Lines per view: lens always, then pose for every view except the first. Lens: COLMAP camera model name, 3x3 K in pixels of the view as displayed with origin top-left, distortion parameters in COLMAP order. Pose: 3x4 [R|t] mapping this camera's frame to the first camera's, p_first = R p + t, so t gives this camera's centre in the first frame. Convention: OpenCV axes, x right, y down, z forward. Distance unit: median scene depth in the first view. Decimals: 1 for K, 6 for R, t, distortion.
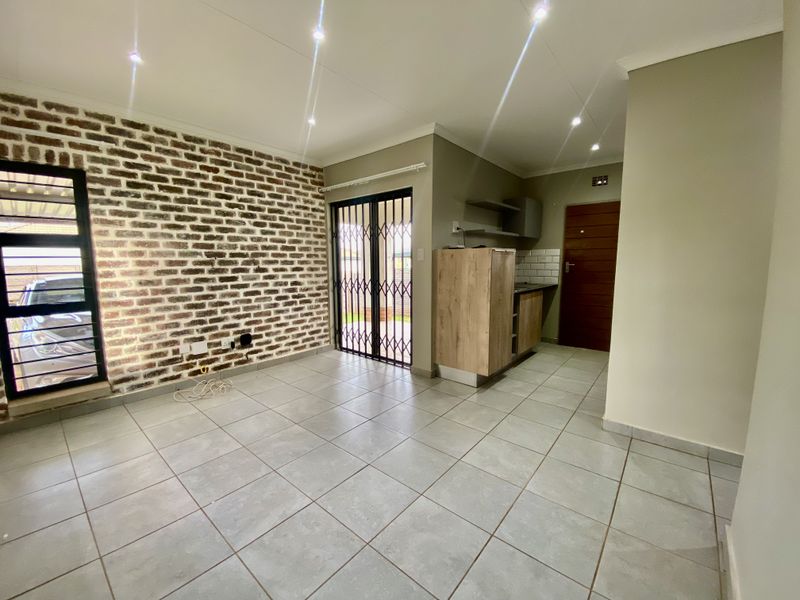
lens RADIAL K [[321.5, 0, 397.9], [0, 321.5, 301.5], [0, 0, 1]] dist [0.000935, -0.006504]
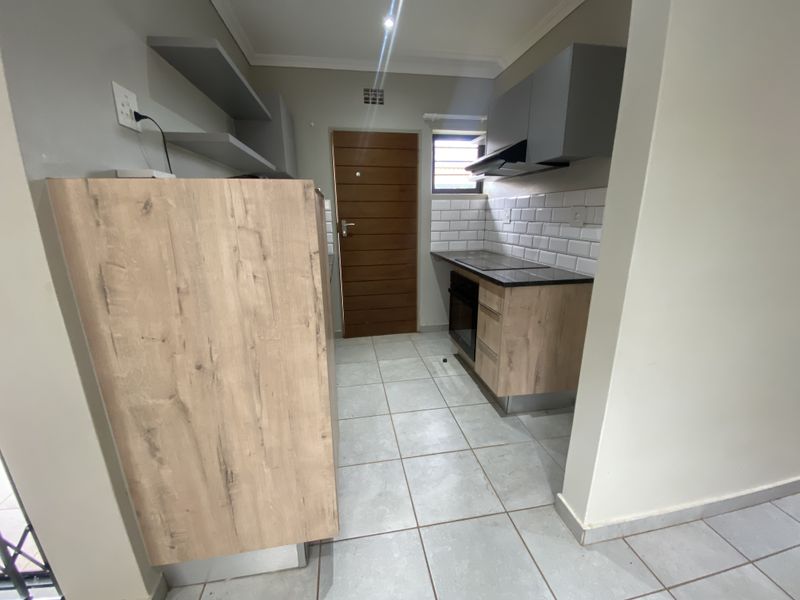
lens RADIAL K [[321.5, 0, 390.8], [0, 321.5, 299.0], [0, 0, 1]] dist [0.000935, -0.006504]
pose [[0.648183, -0.199546, 0.734875, 0.069078], [0.109181, 0.979437, 0.169653, -0.067682], [-0.753617, -0.029732, 0.656641, 0.505288]]
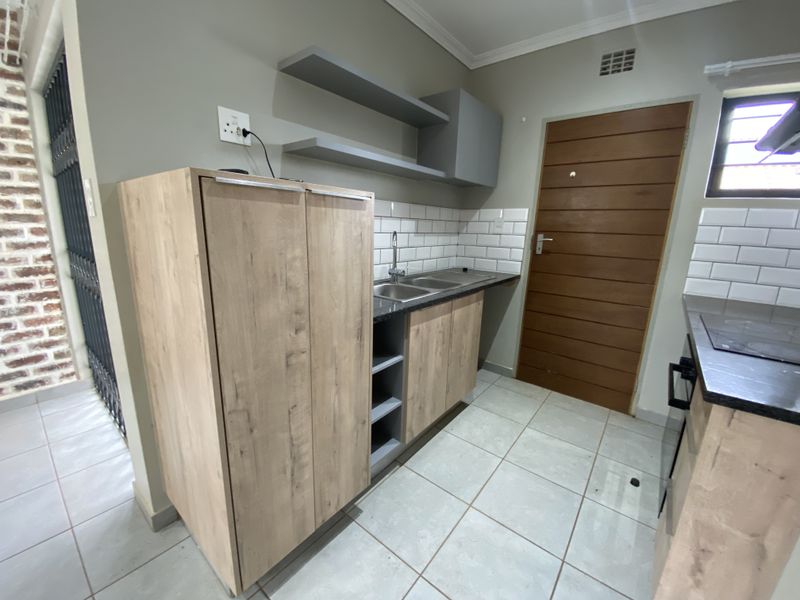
lens RADIAL K [[321.5, 0, 406.0], [0, 321.5, 295.2], [0, 0, 1]] dist [0.000935, -0.006504]
pose [[0.998921, 0.025881, 0.038558, 0.305003], [-0.029092, 0.995940, 0.085189, -0.064323], [-0.036197, -0.086219, 0.995618, 0.502713]]
